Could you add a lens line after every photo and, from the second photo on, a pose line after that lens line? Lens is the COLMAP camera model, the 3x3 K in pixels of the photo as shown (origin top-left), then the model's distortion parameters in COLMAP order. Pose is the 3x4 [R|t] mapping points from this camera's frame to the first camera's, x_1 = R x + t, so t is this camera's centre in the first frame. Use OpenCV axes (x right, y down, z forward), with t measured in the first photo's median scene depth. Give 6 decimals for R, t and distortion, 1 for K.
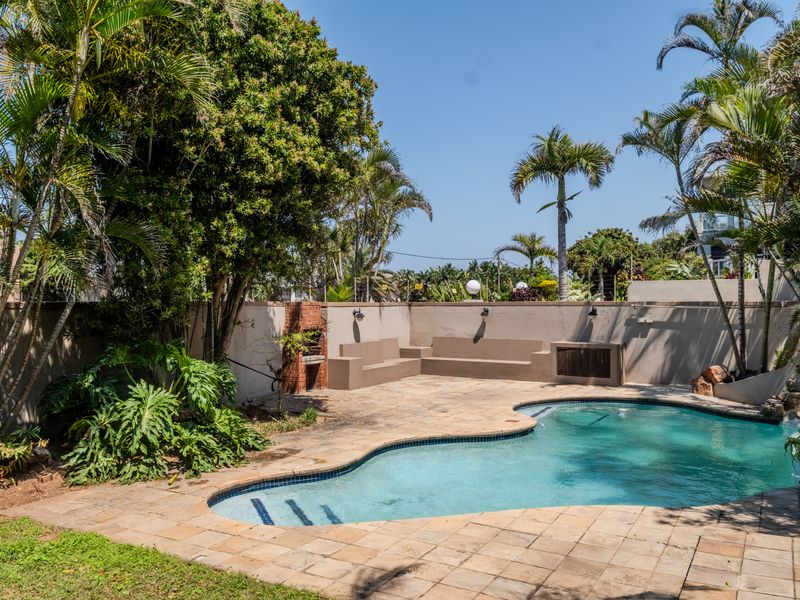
lens RADIAL K [[666.7, 0, 399.7], [0, 666.7, 283.6], [0, 0, 1]] dist [-0.009202, 0.005840]
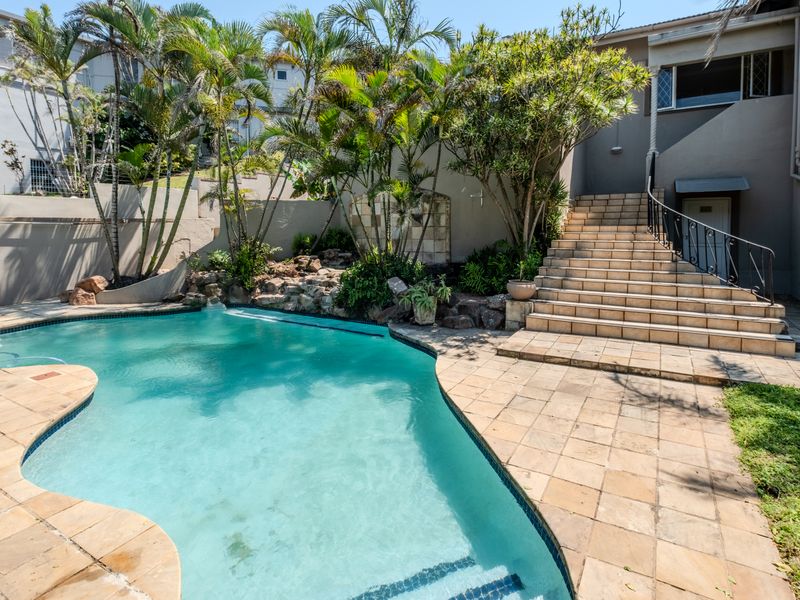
lens RADIAL K [[412.3, 0, 400.0], [0, 412.3, 300.0], [0, 0, 1]] dist [-0.003691, -0.000923]
pose [[-0.004858, -0.164749, 0.986324, -0.190972], [-0.033795, 0.985799, 0.164495, 0.029058], [-0.999417, -0.032534, -0.010356, 0.447462]]
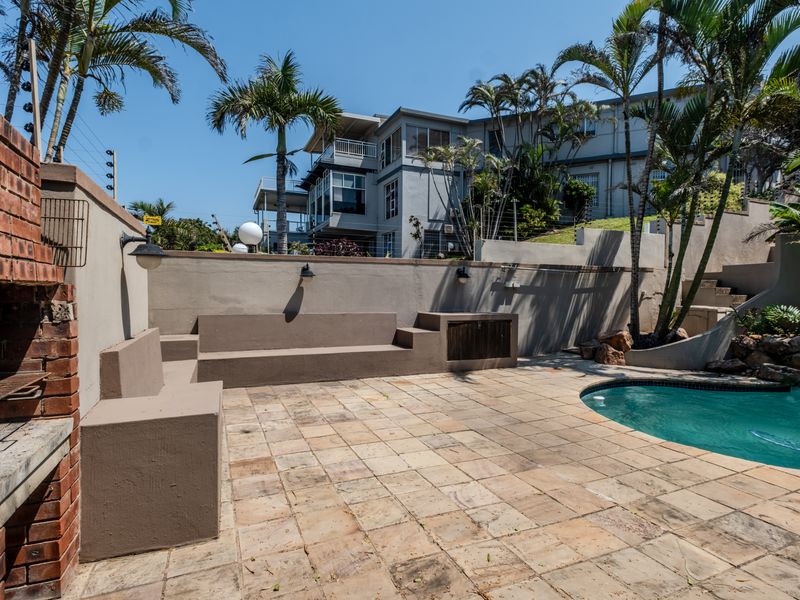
lens RADIAL K [[412.3, 0, 400.0], [0, 412.3, 300.0], [0, 0, 1]] dist [-0.003691, -0.000923]
pose [[0.590860, -0.011685, 0.806689, -0.150212], [-0.030117, 0.998879, 0.036528, 0.061923], [-0.806212, -0.045878, 0.589846, 0.826508]]
